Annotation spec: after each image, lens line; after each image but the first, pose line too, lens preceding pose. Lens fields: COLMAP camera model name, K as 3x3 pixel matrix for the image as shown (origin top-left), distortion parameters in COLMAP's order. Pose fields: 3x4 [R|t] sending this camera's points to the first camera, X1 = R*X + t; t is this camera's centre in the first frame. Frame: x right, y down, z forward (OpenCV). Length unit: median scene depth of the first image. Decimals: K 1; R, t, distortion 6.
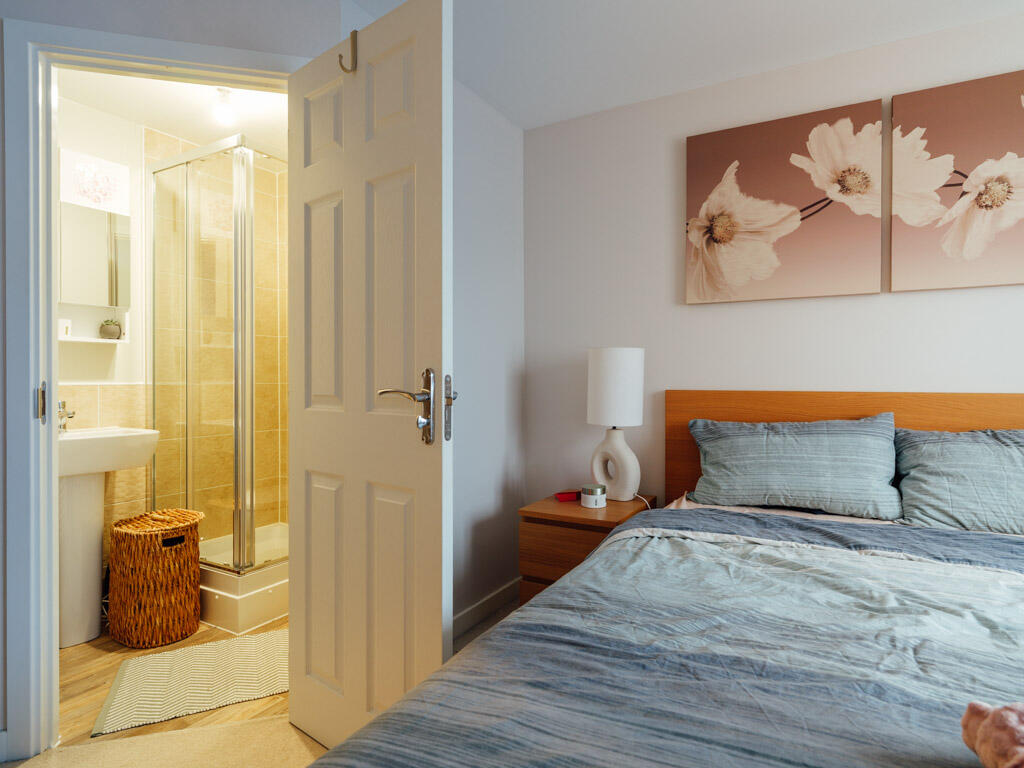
lens RADIAL K [[561.7, 0, 518.8], [0, 561.7, 381.6], [0, 0, 1]] dist [-0.000420, -0.001034]
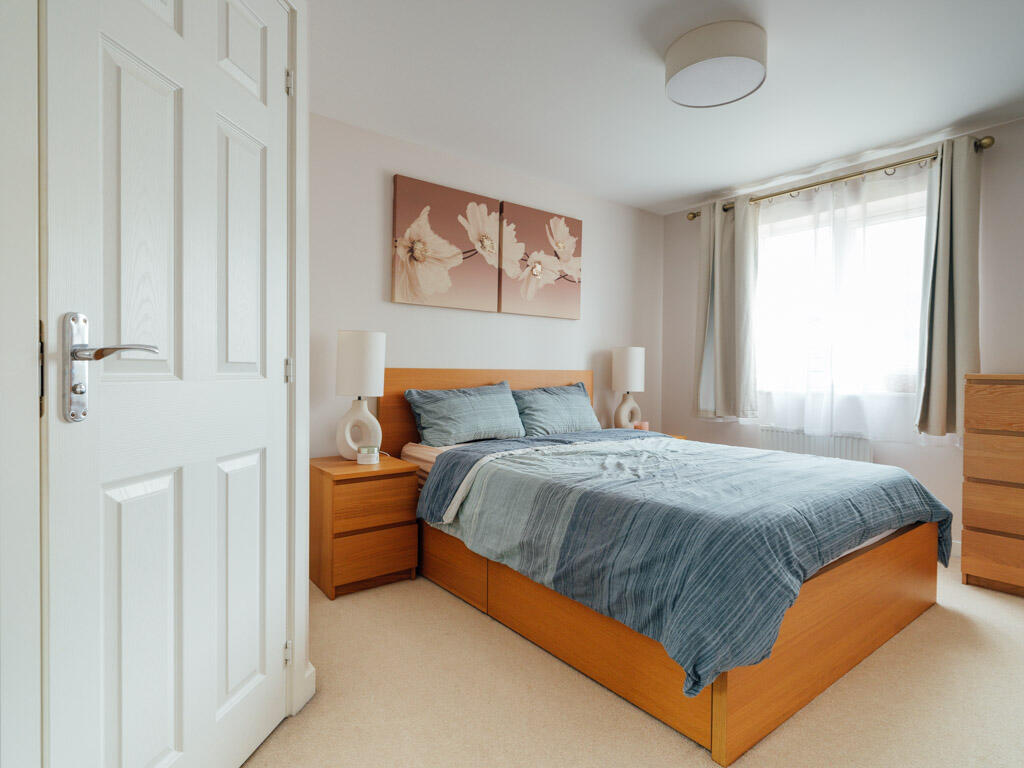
lens RADIAL K [[561.7, 0, 518.8], [0, 561.7, 381.6], [0, 0, 1]] dist [-0.000420, -0.001034]
pose [[0.384951, -0.011613, 0.922864, -0.894029], [-0.003450, 0.999896, 0.014021, 0.030855], [-0.922931, -0.008582, 0.384871, 0.257381]]
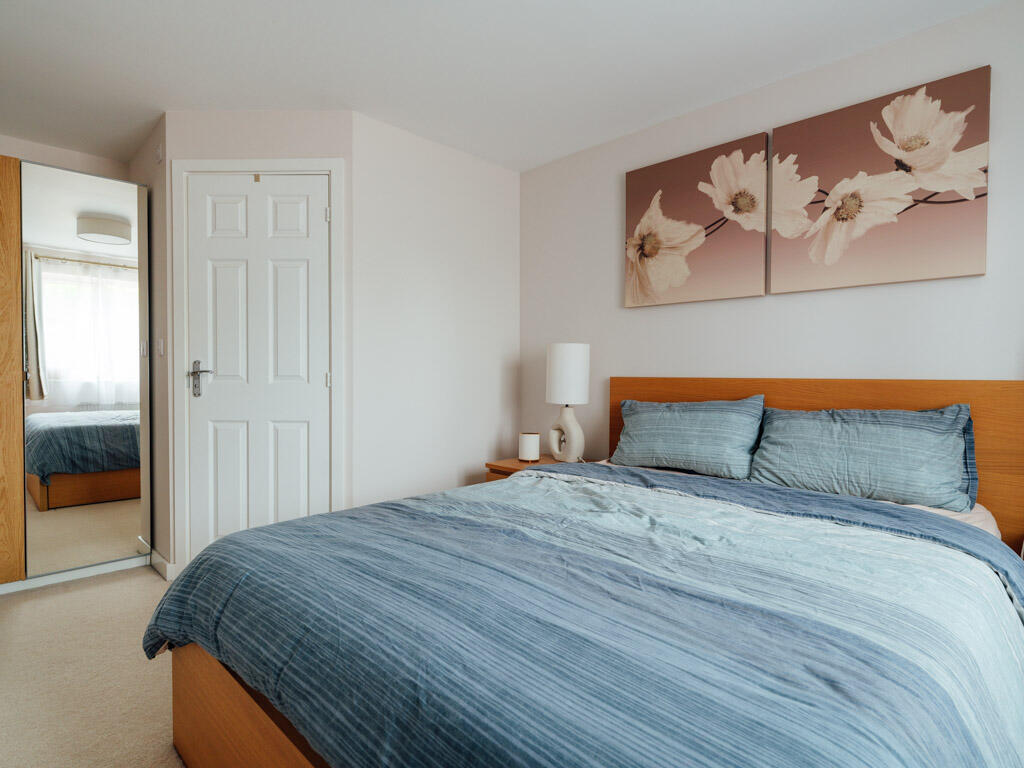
lens RADIAL K [[544.9, 0, 497.5], [0, 544.9, 383.8], [0, 0, 1]] dist [0.003724, -0.000901]
pose [[0.958265, 0.009497, -0.285725, 0.417911], [-0.005825, 0.999889, 0.013698, 0.017304], [0.285824, -0.011462, 0.958214, -0.264980]]
